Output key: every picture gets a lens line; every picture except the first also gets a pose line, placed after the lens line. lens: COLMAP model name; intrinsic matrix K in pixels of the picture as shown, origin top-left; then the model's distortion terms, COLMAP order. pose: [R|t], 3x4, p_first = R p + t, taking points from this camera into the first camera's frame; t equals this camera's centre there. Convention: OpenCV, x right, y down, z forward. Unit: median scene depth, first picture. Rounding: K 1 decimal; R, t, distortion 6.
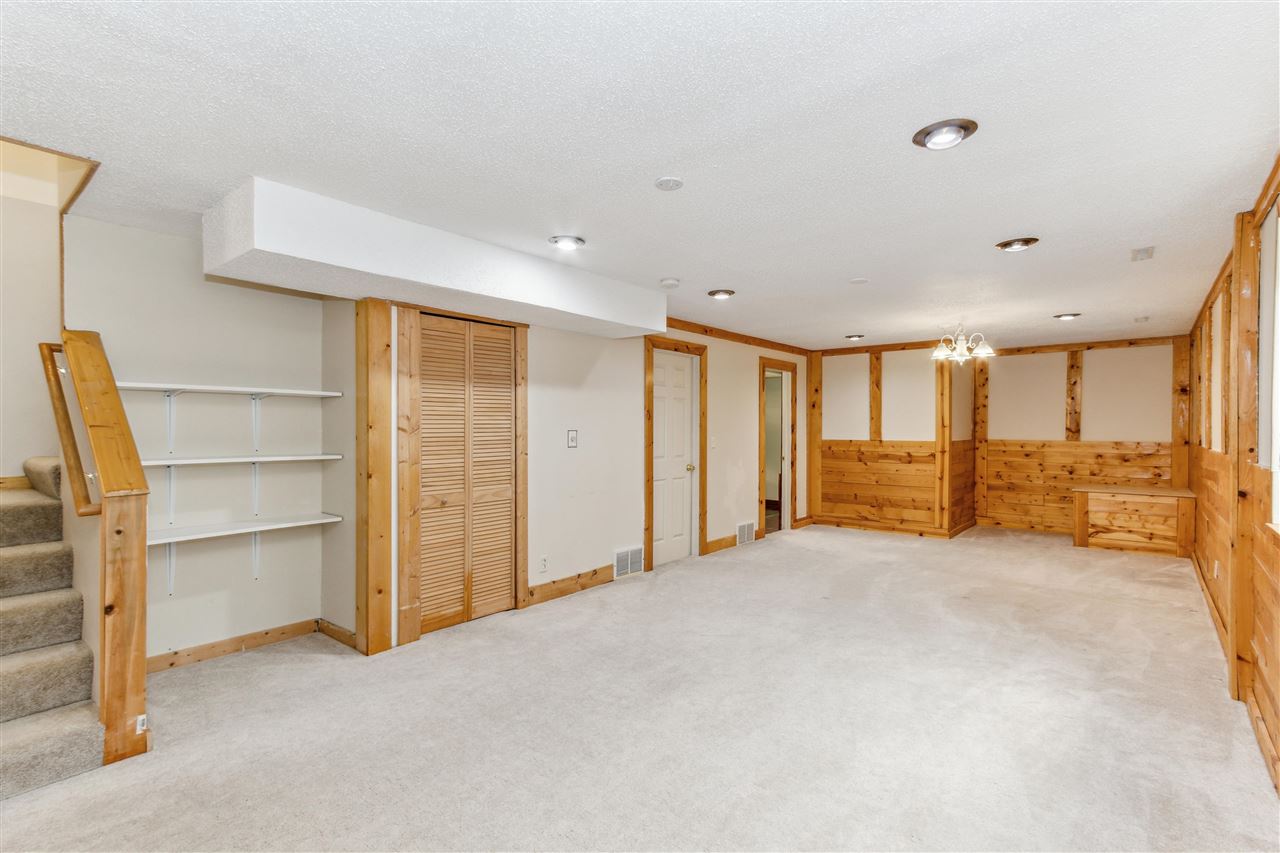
lens RADIAL K [[588.7, 0, 638.8], [0, 588.7, 425.7], [0, 0, 1]] dist [0.004564, 0.000551]
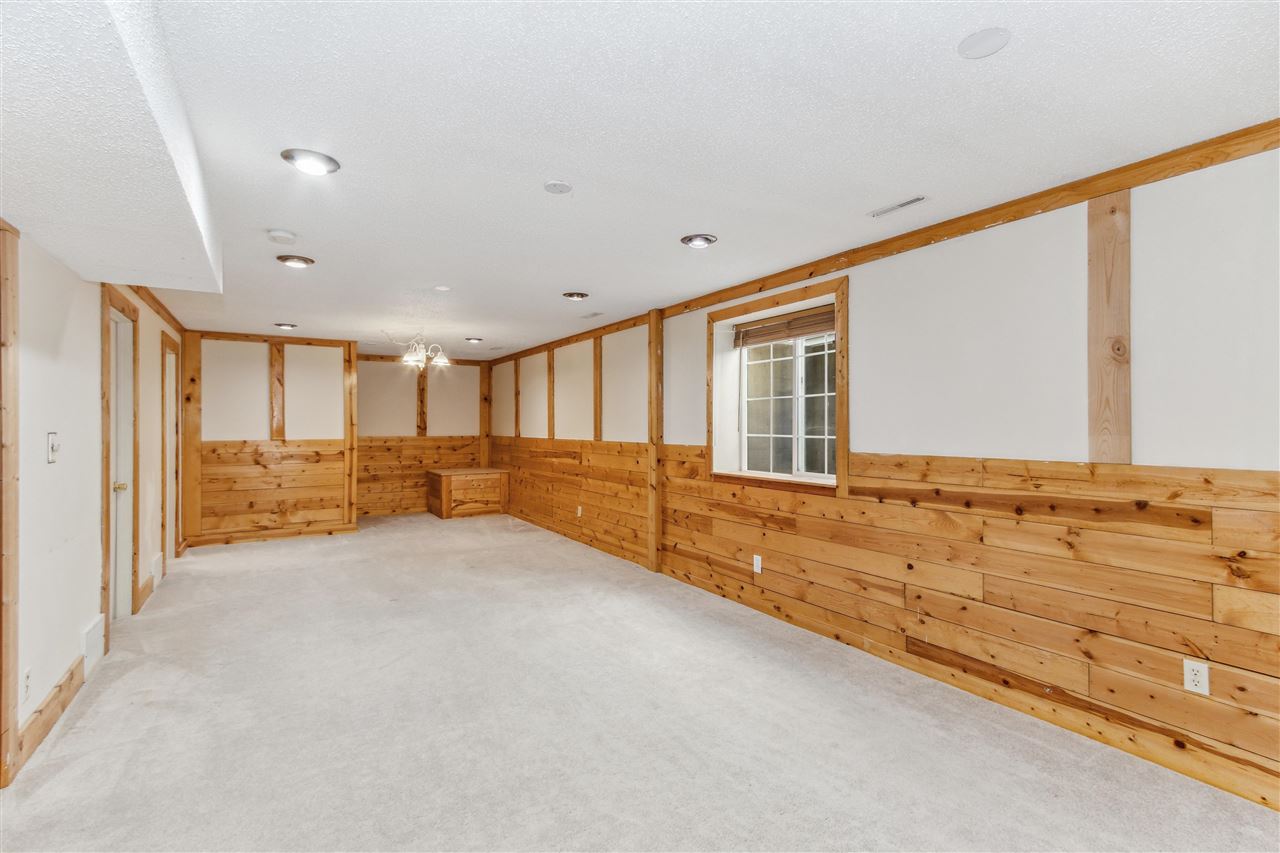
lens RADIAL K [[588.7, 0, 634.3], [0, 588.7, 425.8], [0, 0, 1]] dist [0.004564, 0.000551]
pose [[0.327311, -0.003904, 0.944909, -0.296885], [0.001661, 0.999992, 0.003556, 0.000181], [-0.944915, 0.000406, 0.327315, 0.187772]]
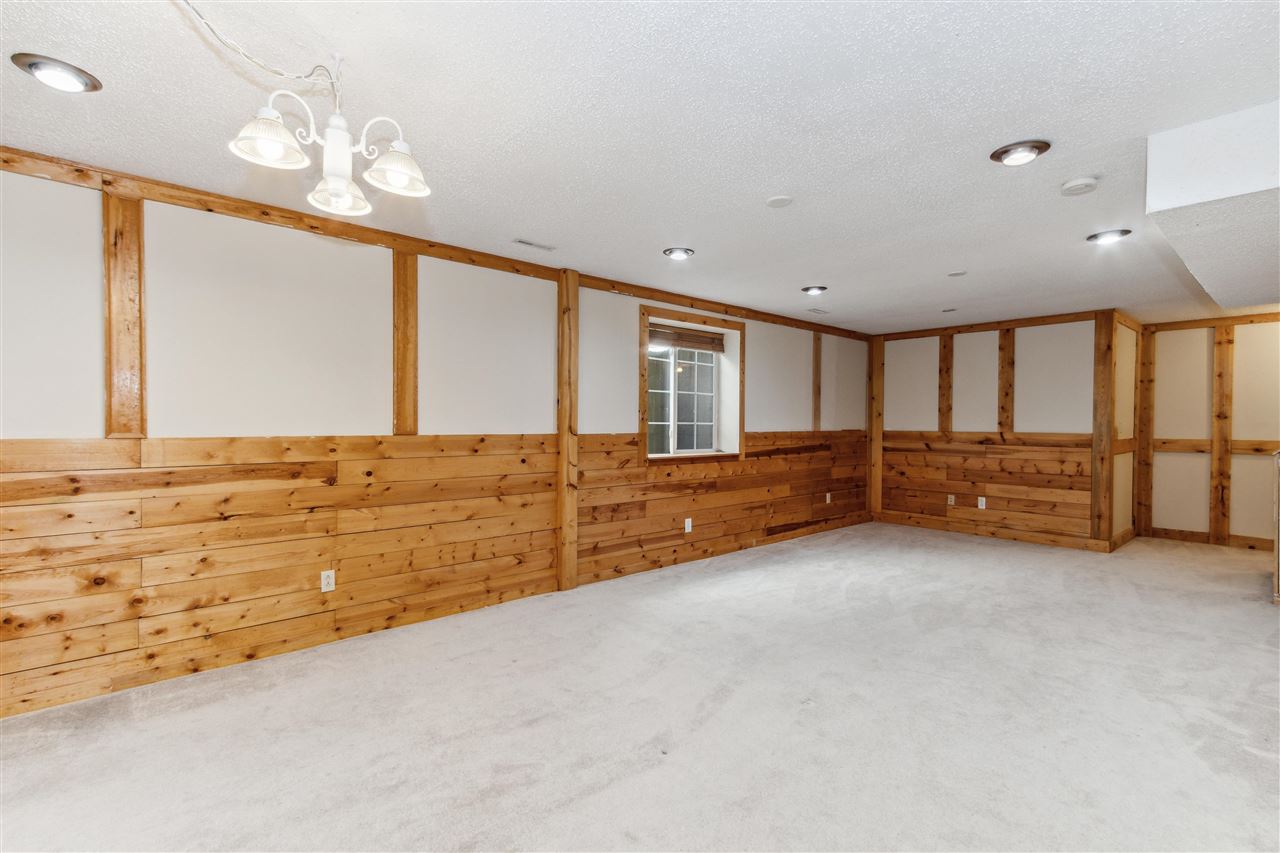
lens RADIAL K [[588.7, 0, 637.3], [0, 588.7, 431.1], [0, 0, 1]] dist [0.004564, 0.000551]
pose [[-0.988258, -0.010045, 0.152464, 0.225205], [-0.008212, 0.999886, 0.012648, 0.013861], [-0.152574, 0.011247, -0.988228, 0.958978]]
